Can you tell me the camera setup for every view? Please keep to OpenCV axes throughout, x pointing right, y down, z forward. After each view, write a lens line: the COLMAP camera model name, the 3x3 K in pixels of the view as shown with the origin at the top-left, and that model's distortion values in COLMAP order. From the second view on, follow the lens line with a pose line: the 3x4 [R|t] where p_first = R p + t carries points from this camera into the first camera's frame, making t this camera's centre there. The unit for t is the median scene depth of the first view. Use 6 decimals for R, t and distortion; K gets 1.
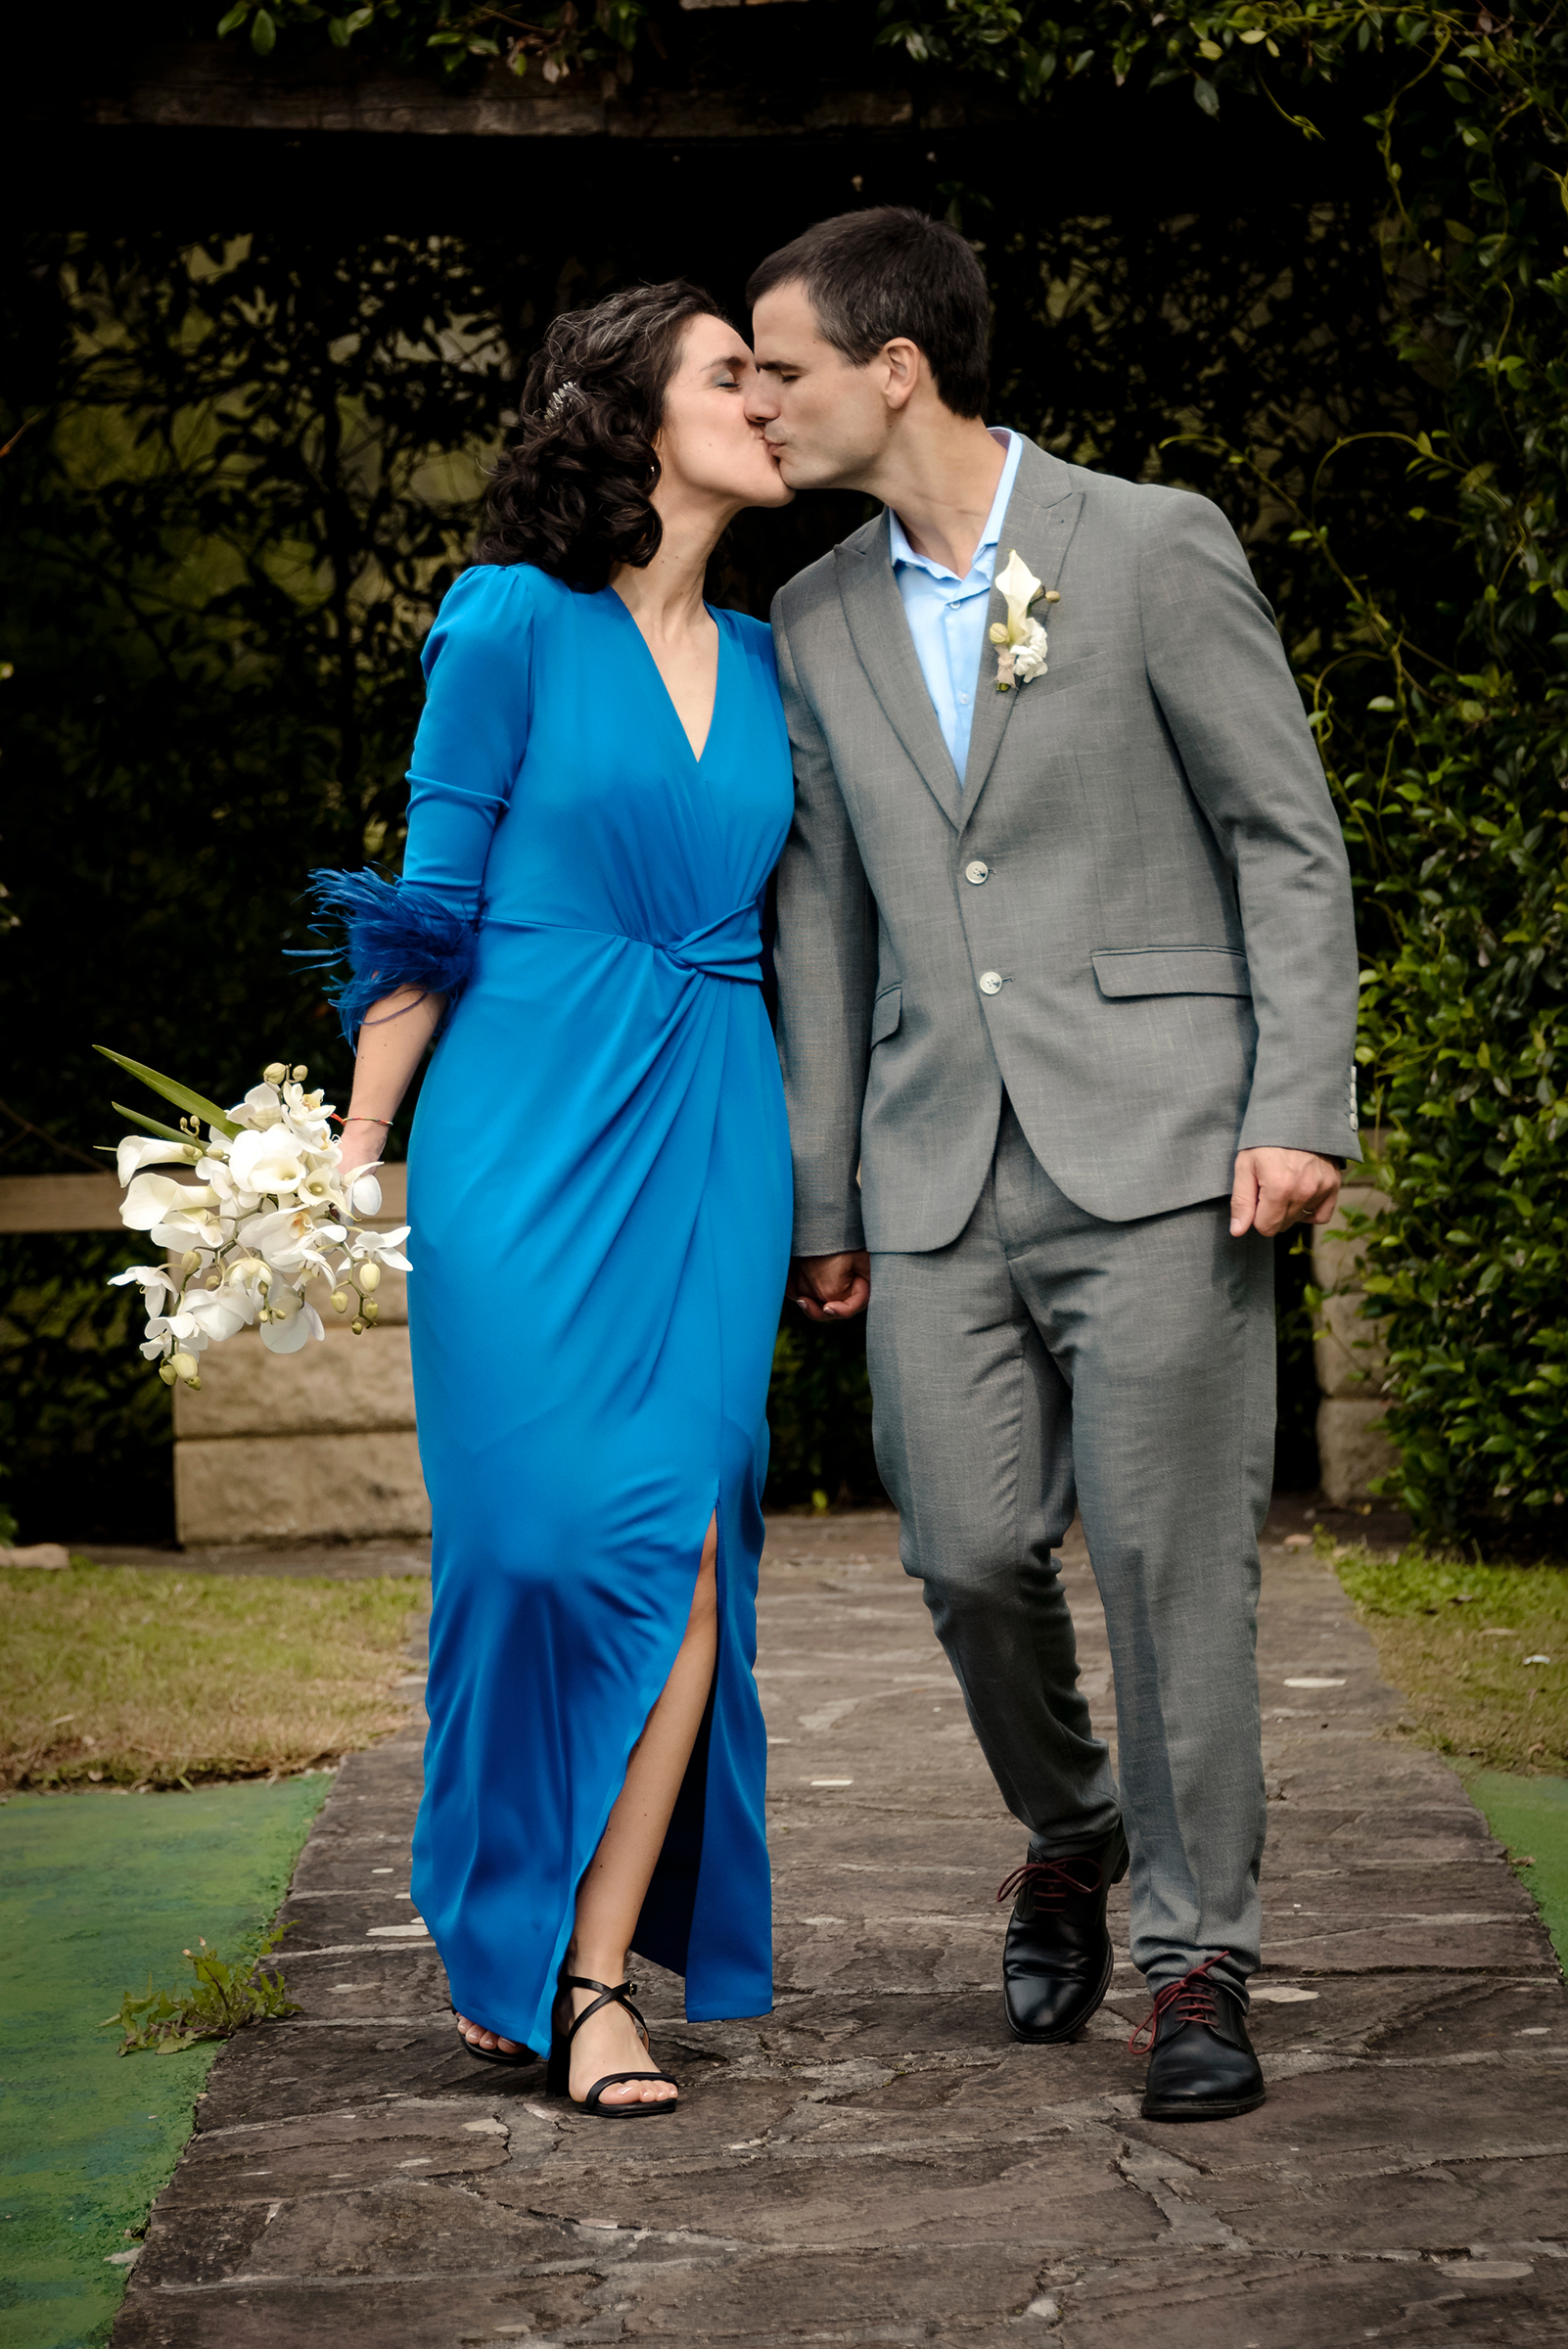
lens RADIAL K [[4473.6, 0, 844.0], [0, 4473.6, 1029.1], [0, 0, 1]] dist [0.312771, 0.222904]
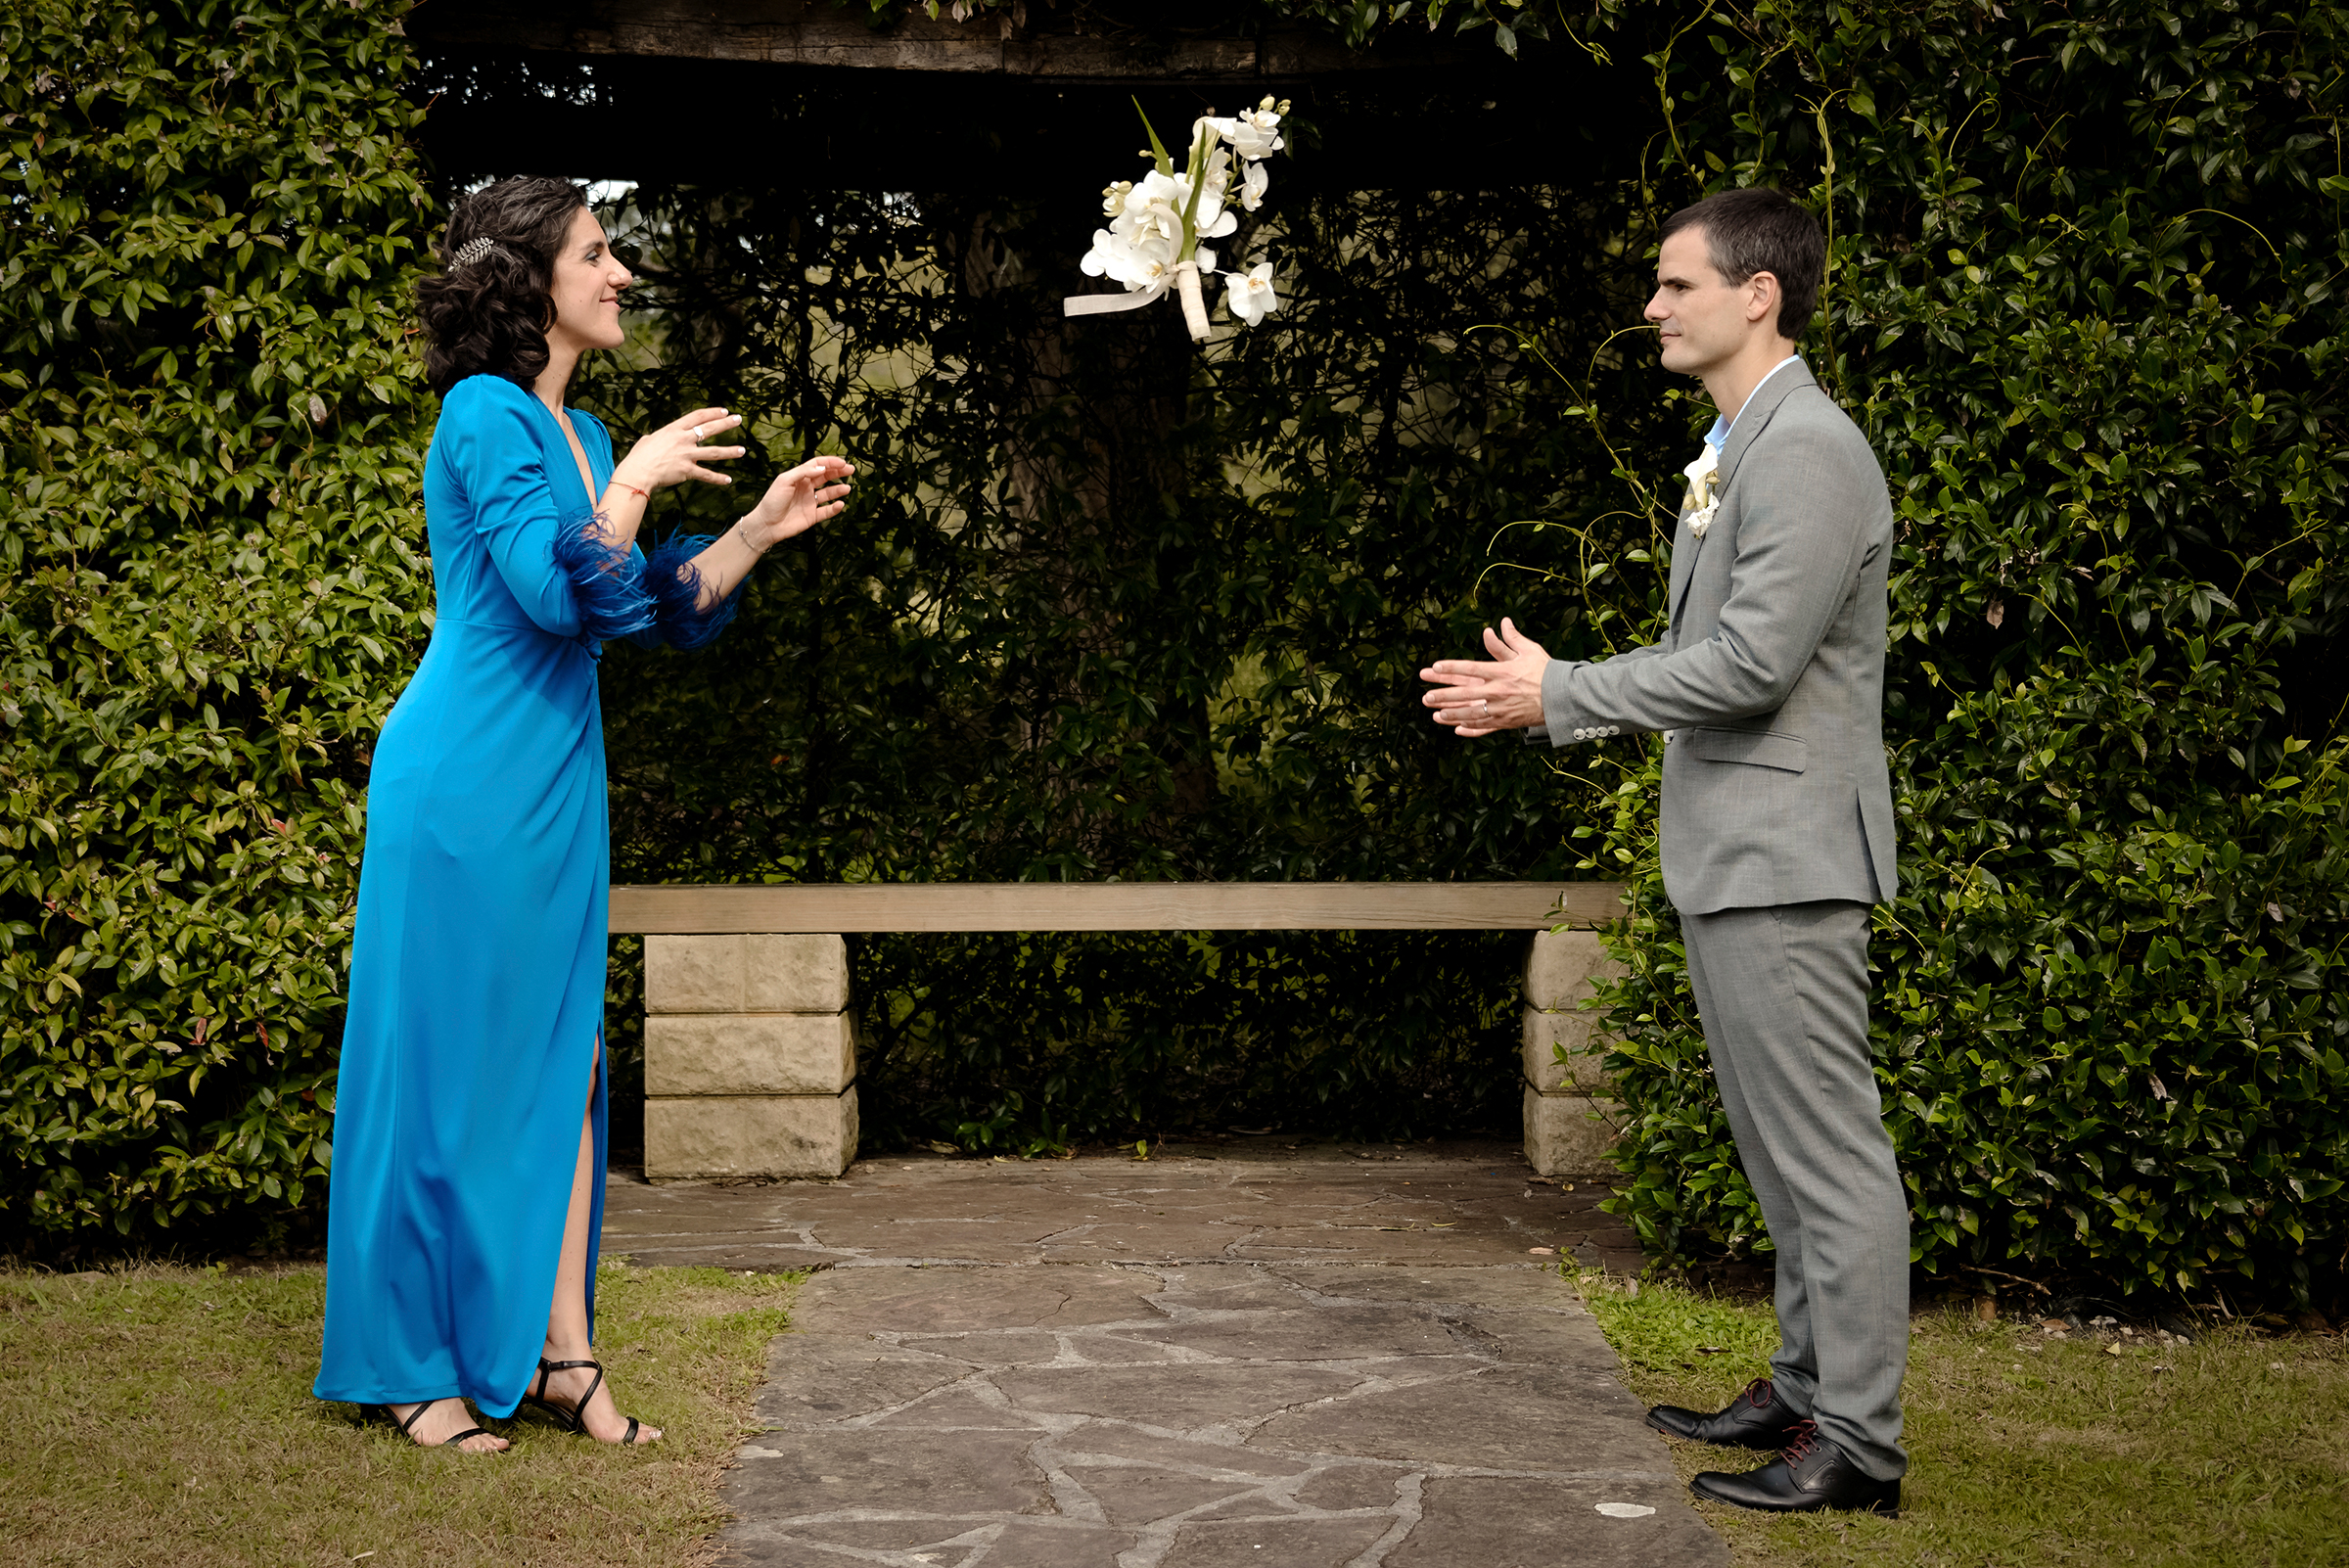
lens RADIAL K [[4473.6, 0, 1174.5], [0, 4473.6, 784.0], [0, 0, 1]] dist [0.312771, 0.222904]
pose [[0.999514, 0.030999, -0.003173, 0.003085], [-0.031047, 0.999381, -0.016527, 0.011707], [0.002659, 0.016618, 0.999858, -0.189377]]
